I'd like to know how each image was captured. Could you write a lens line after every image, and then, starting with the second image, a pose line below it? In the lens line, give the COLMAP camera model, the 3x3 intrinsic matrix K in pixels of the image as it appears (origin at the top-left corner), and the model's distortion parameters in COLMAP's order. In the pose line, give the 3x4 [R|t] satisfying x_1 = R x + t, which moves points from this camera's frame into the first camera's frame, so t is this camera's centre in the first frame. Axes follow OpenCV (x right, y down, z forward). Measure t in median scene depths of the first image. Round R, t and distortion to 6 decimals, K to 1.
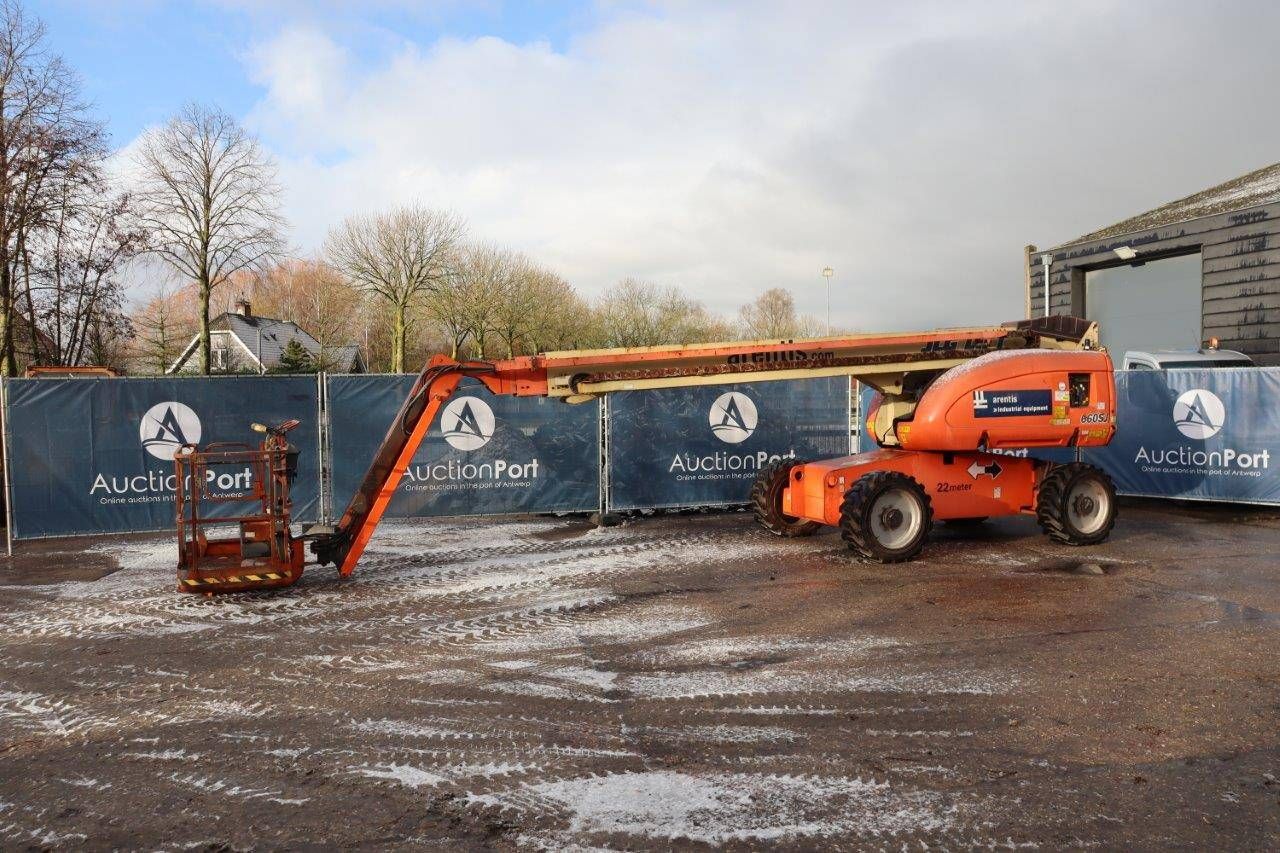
lens RADIAL K [[1434.5, 0, 640.0], [0, 1434.5, 426.5], [0, 0, 1]] dist [-0.069491, 0.025558]
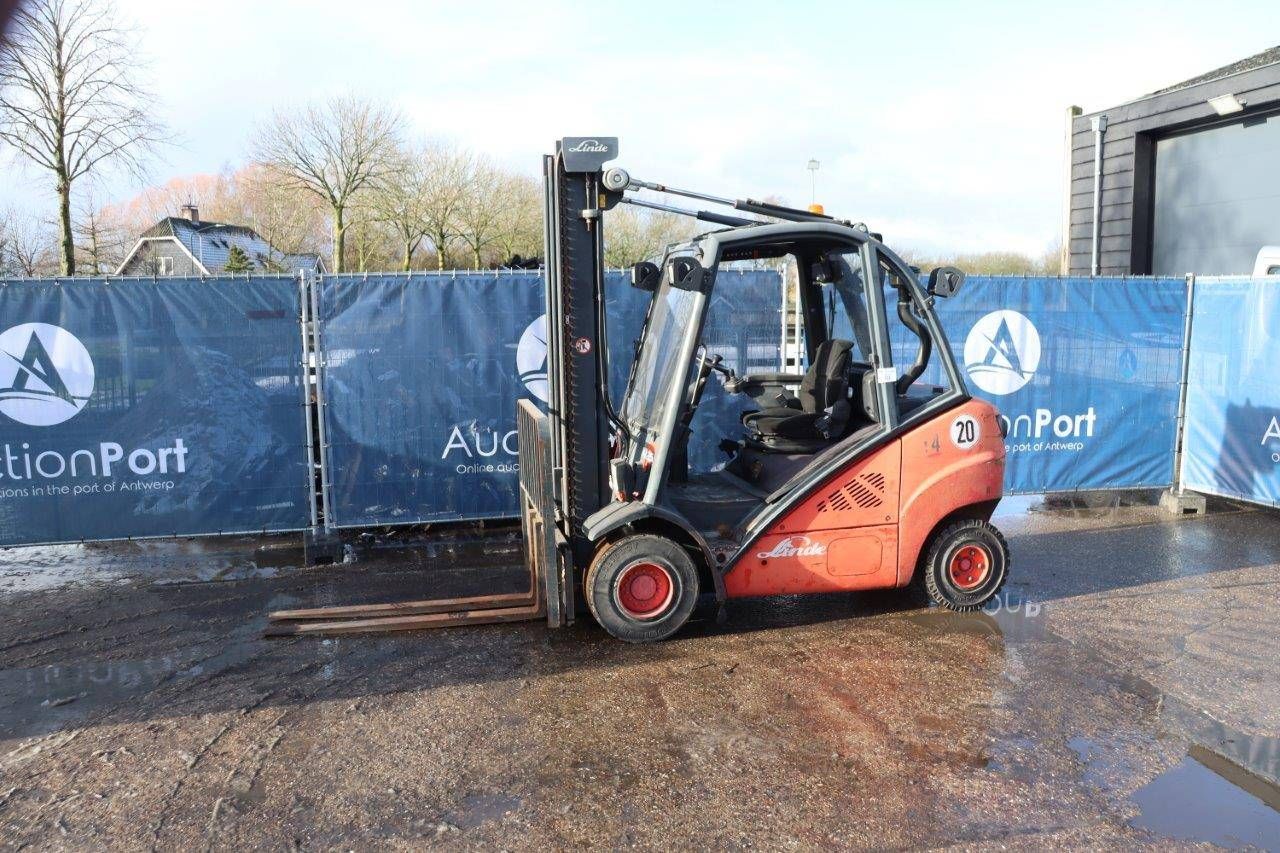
lens RADIAL K [[1434.5, 0, 640.0], [0, 1434.5, 426.5], [0, 0, 1]] dist [-0.069491, 0.025558]
pose [[0.999945, 0.000666, -0.010503, 0.039155], [-0.000012, 0.998065, 0.062175, -0.005666], [0.010524, -0.062171, 0.998010, 0.173555]]
